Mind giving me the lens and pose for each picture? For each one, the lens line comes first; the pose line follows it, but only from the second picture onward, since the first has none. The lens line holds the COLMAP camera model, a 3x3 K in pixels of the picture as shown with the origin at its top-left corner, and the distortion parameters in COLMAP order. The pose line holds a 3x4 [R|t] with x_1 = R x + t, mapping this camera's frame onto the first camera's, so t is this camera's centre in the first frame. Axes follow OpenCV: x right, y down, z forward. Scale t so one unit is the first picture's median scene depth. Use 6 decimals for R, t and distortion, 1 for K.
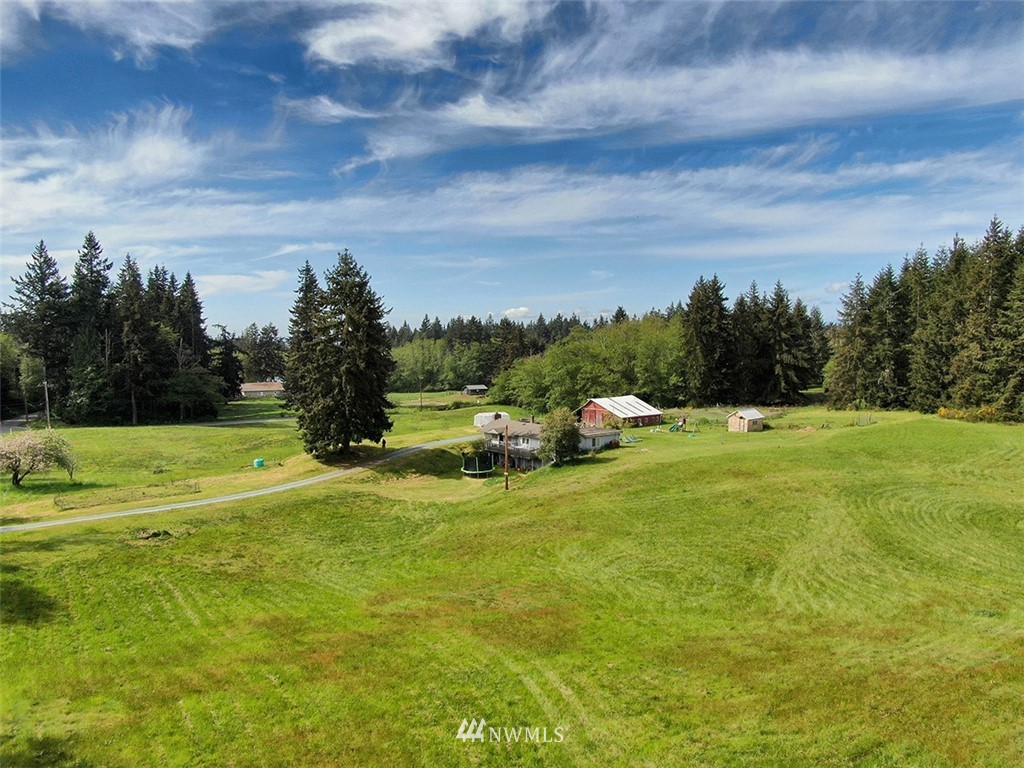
lens RADIAL K [[747.6, 0, 517.5], [0, 747.6, 344.5], [0, 0, 1]] dist [-0.007362, -0.004537]
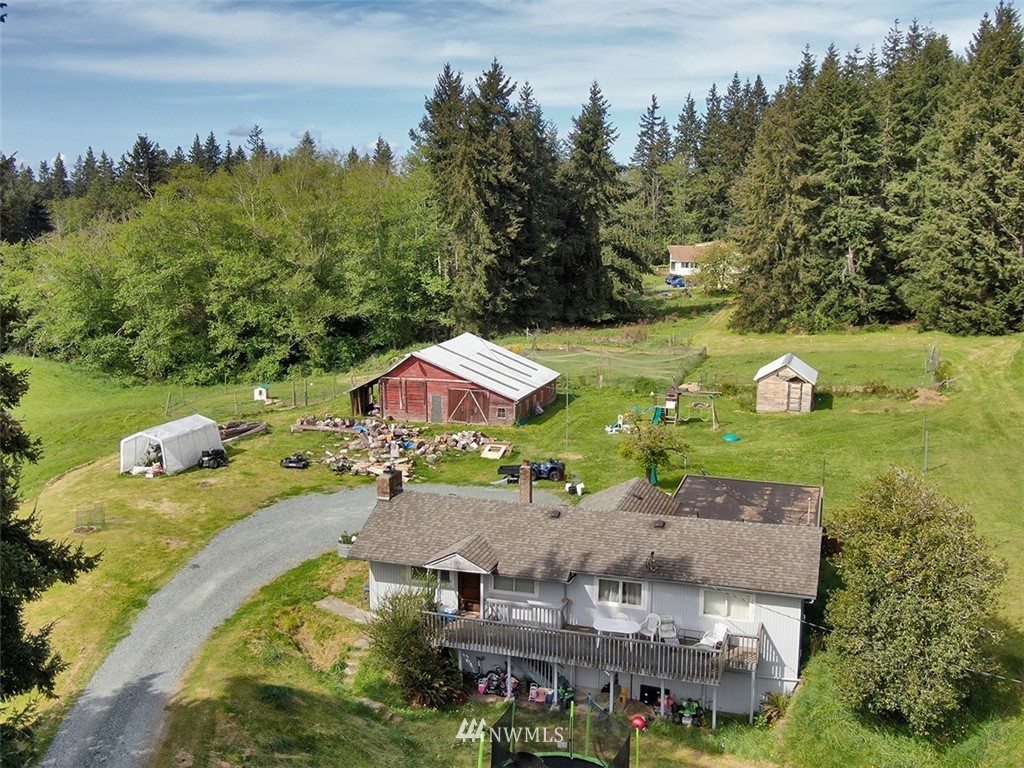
lens RADIAL K [[1033.2, 0, 452.5], [0, 1033.2, 384.1], [0, 0, 1]] dist [-0.008390, -0.008068]
pose [[0.852161, -0.088366, 0.515765, -0.107204], [0.002935, 0.986430, 0.164155, 0.002185], [-0.523272, -0.138373, 0.840856, 0.381053]]
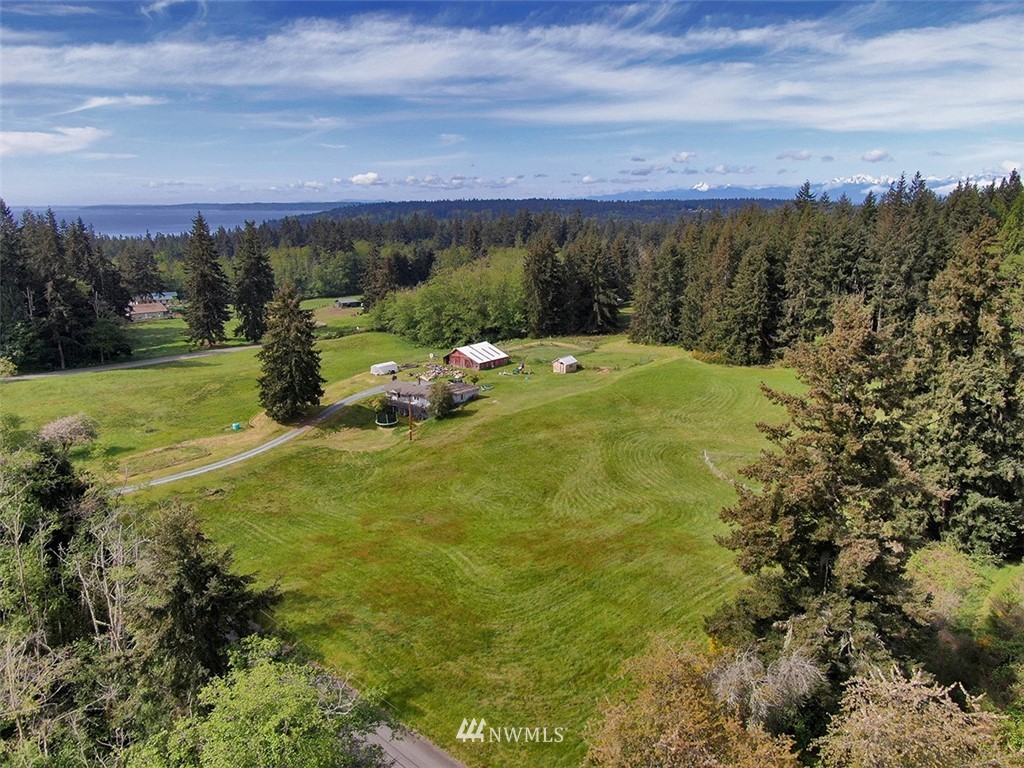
lens RADIAL K [[762.0, 0, 510.6], [0, 762.0, 358.3], [0, 0, 1]] dist [-0.004616, -0.003786]
pose [[0.982669, -0.041645, 0.180629, -0.037814], [0.005644, 0.980708, 0.195398, -0.122580], [-0.185282, -0.190993, 0.963946, -0.242760]]
